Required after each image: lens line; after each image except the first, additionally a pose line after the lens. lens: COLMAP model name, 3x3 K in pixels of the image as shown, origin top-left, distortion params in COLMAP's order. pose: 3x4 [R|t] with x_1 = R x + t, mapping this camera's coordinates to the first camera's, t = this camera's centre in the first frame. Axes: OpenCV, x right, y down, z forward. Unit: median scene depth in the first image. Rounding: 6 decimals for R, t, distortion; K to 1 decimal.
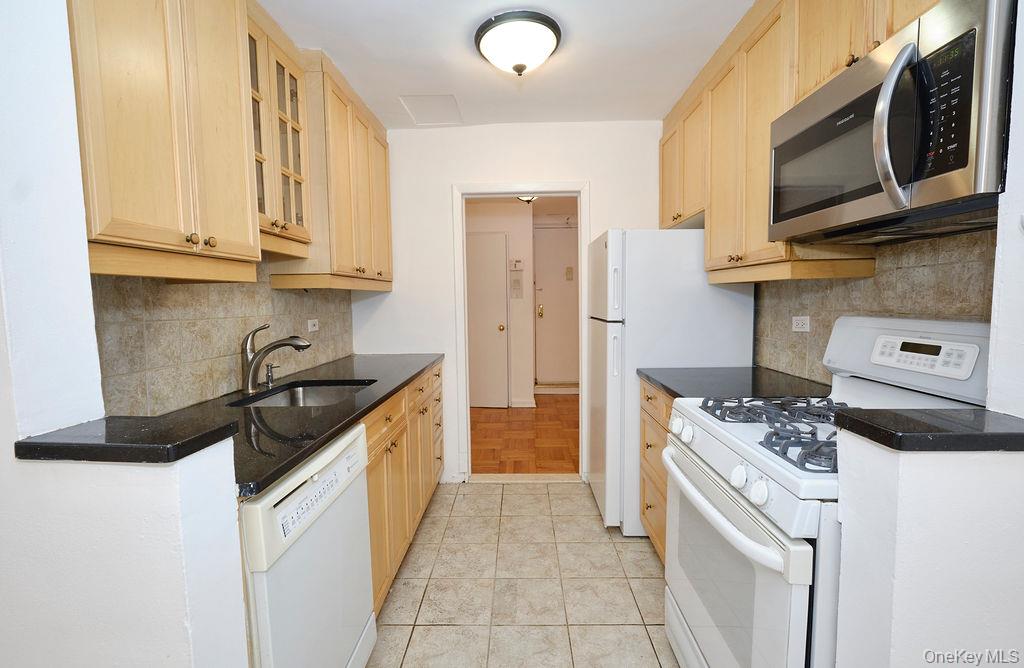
lens RADIAL K [[459.5, 0, 512.1], [0, 459.5, 332.3], [0, 0, 1]] dist [0.001951, 0.000291]
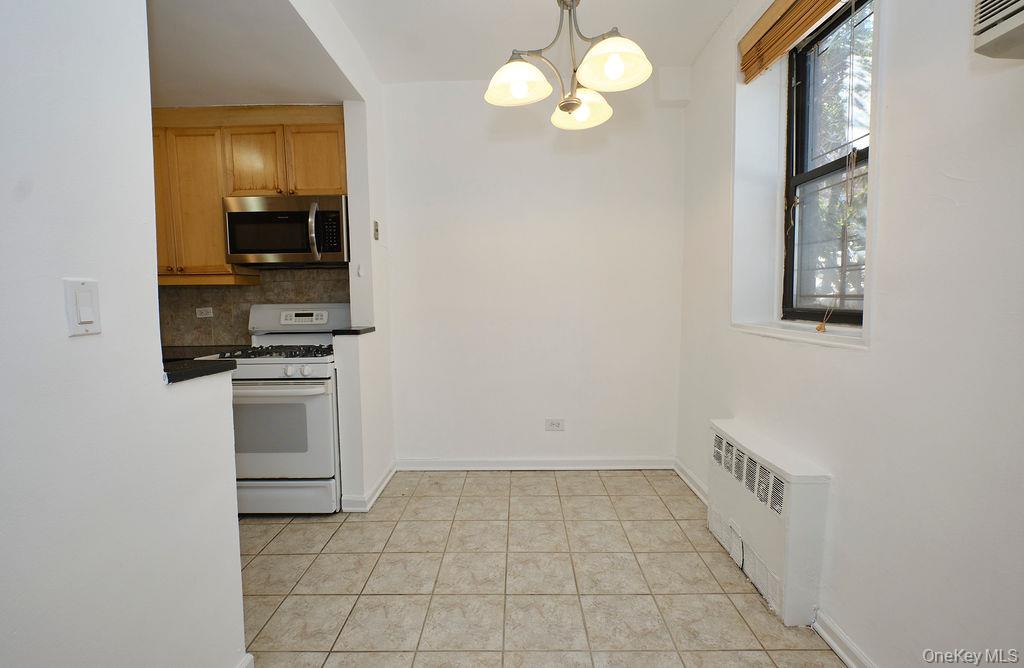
lens RADIAL K [[462.8, 0, 514.1], [0, 462.8, 331.0], [0, 0, 1]] dist [-0.011358, -0.000271]
pose [[-0.010194, -0.065237, 0.997818, -1.242225], [0.087704, 0.993966, 0.065881, 0.043648], [-0.996094, 0.088184, -0.004411, -0.077627]]
